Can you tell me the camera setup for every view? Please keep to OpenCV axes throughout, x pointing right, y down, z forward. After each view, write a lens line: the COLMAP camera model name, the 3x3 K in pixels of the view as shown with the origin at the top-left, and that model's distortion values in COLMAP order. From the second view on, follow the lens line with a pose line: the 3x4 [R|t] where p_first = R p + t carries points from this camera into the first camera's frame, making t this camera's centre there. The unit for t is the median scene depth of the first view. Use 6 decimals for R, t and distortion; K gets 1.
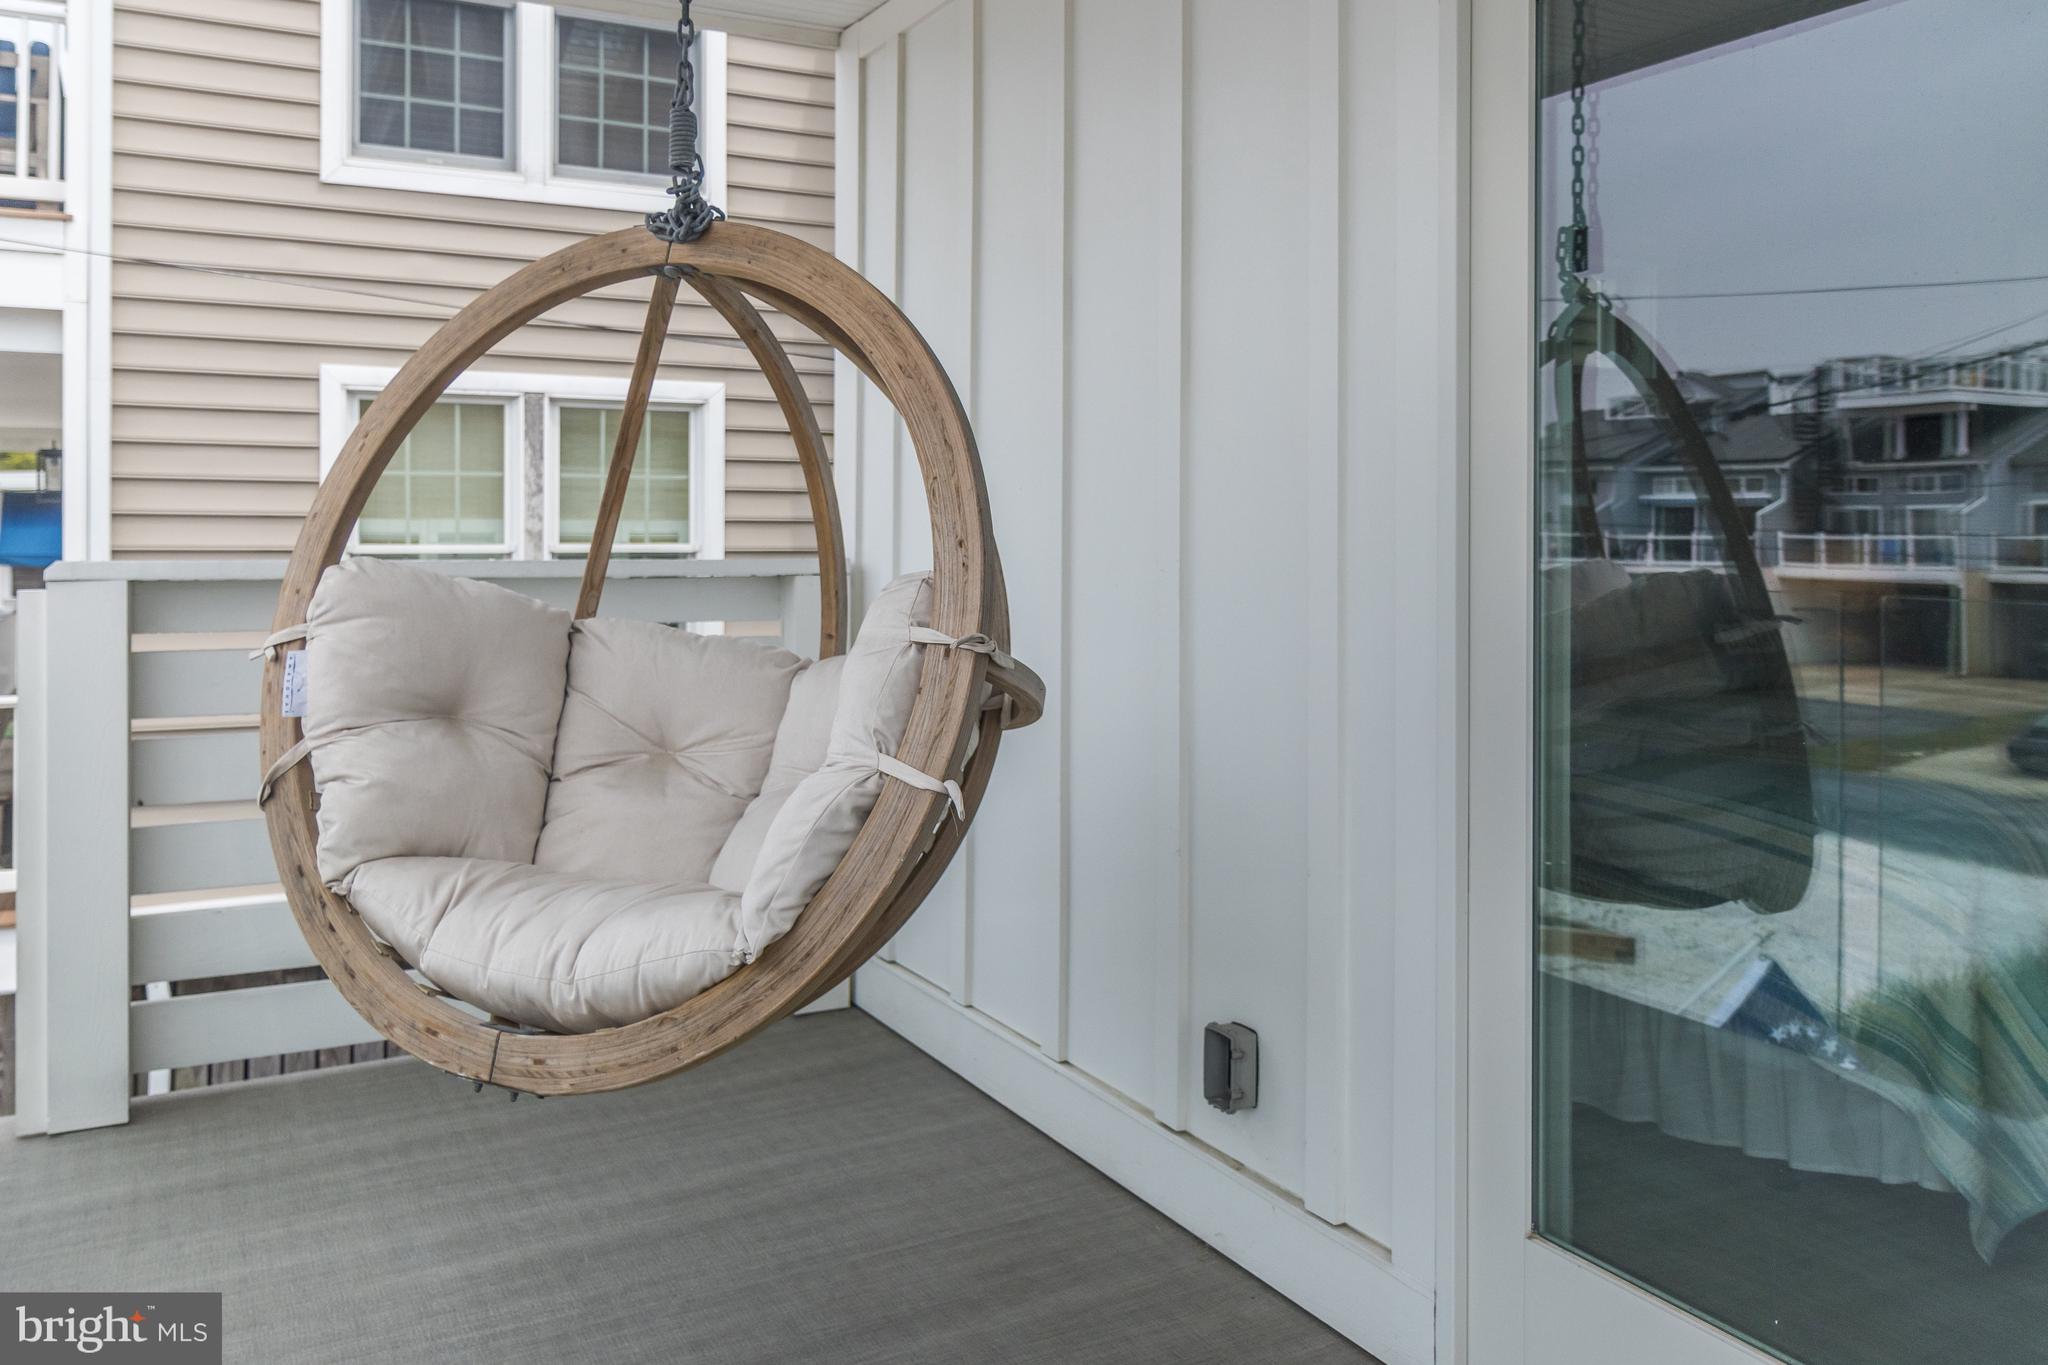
lens RADIAL K [[1595.3, 0, 1024.0], [0, 1595.3, 682.5], [0, 0, 1]] dist [0.329969, 0.003016]
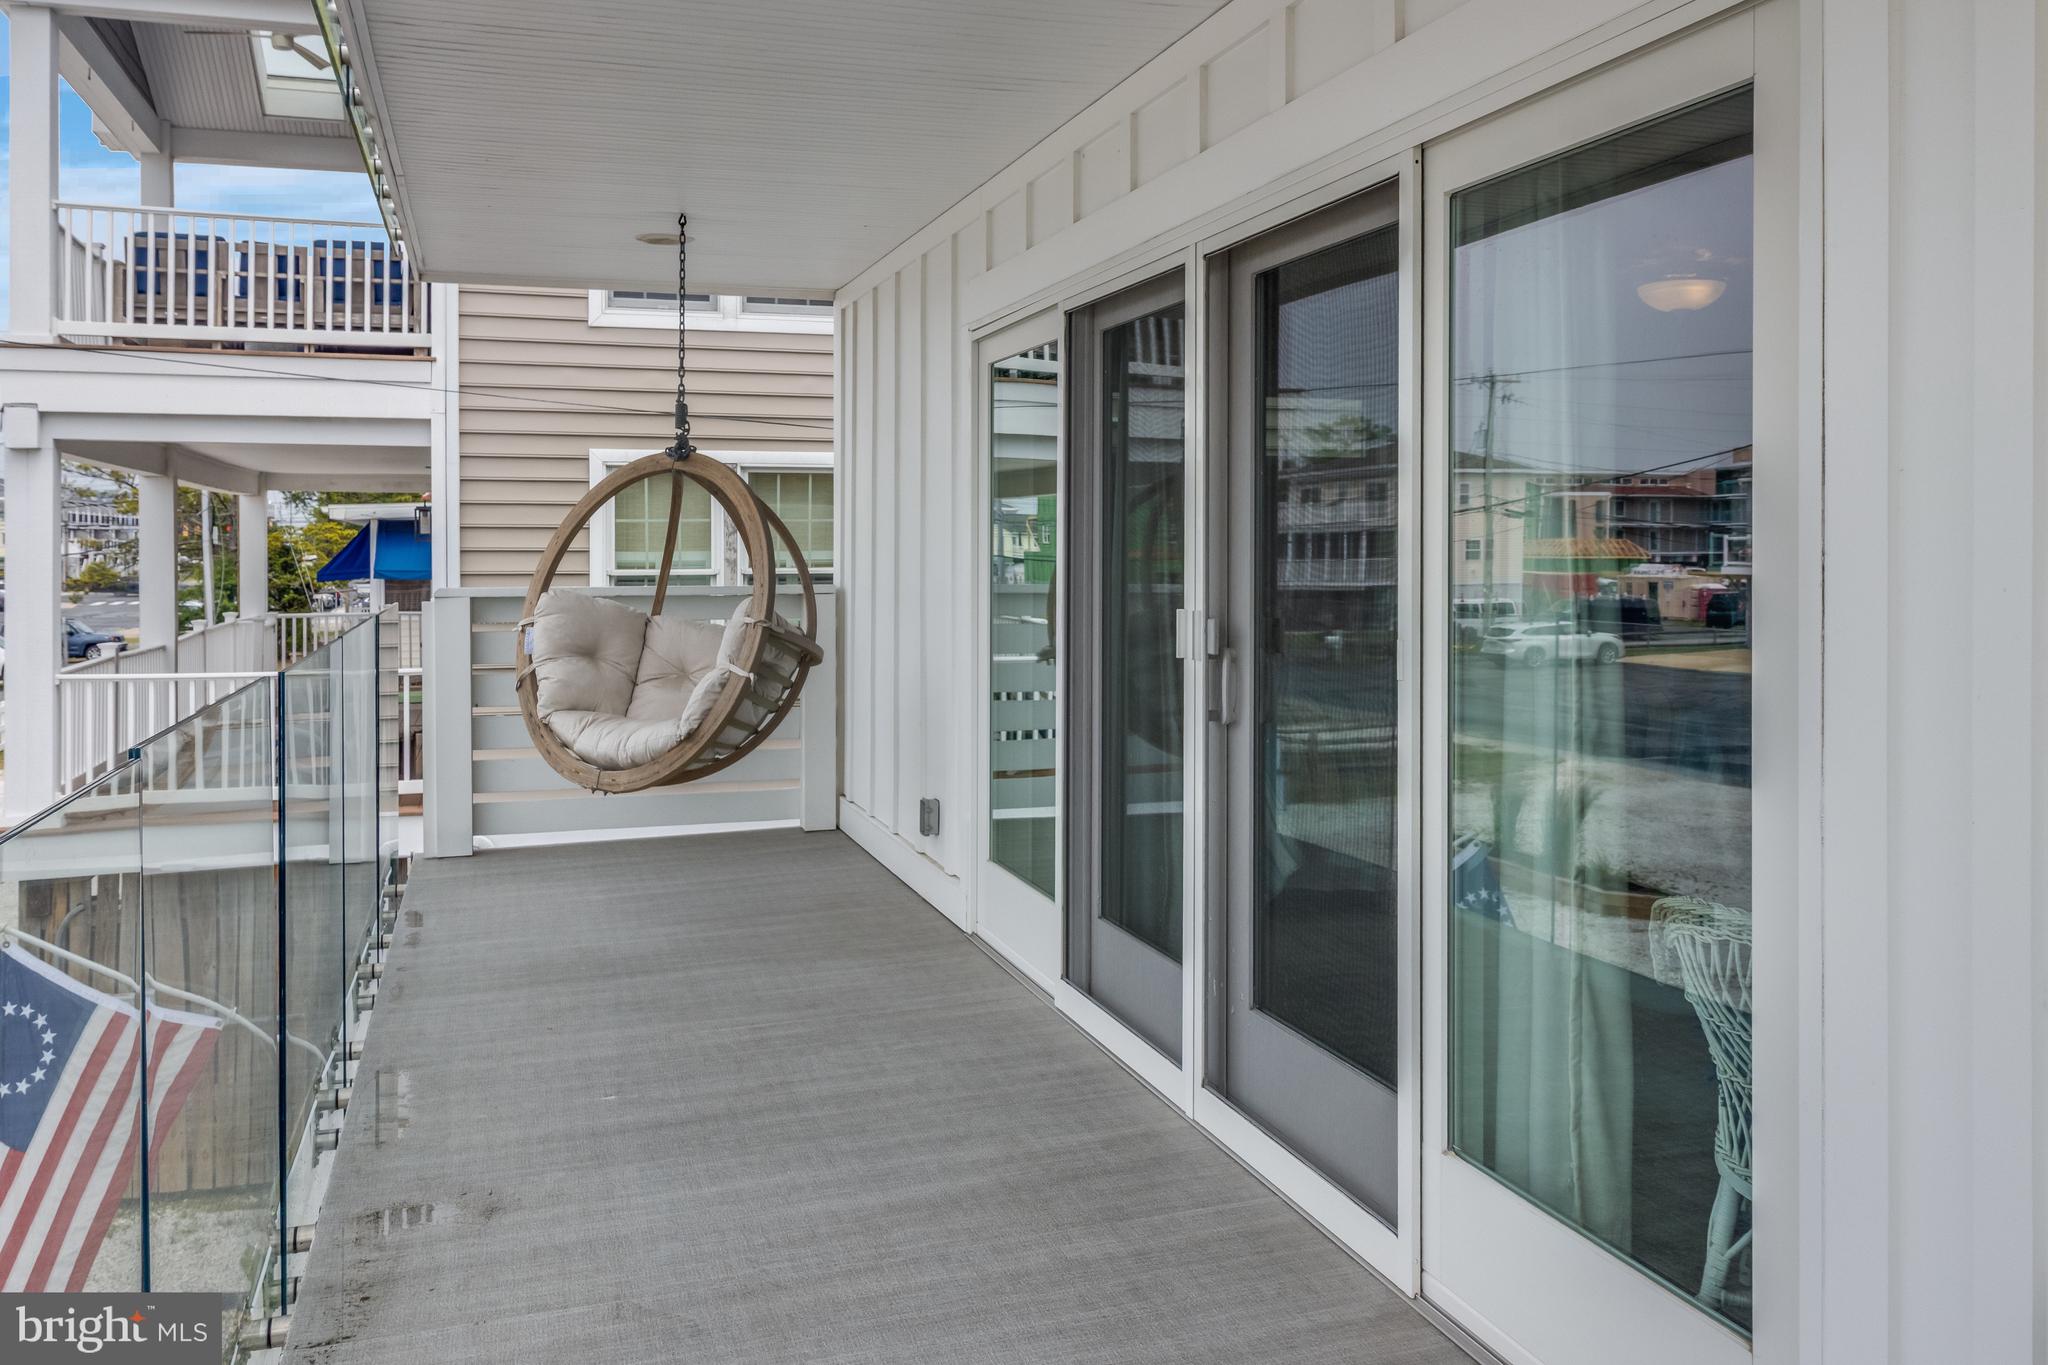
lens RADIAL K [[1621.1, 0, 1024.0], [0, 1621.1, 682.5], [0, 0, 1]] dist [0.819469, -0.000094]
pose [[0.985166, 0.001842, -0.171597, 0.703378], [-0.002468, 0.999991, -0.003432, 0.067710], [0.171589, 0.003805, 0.985161, -1.342213]]
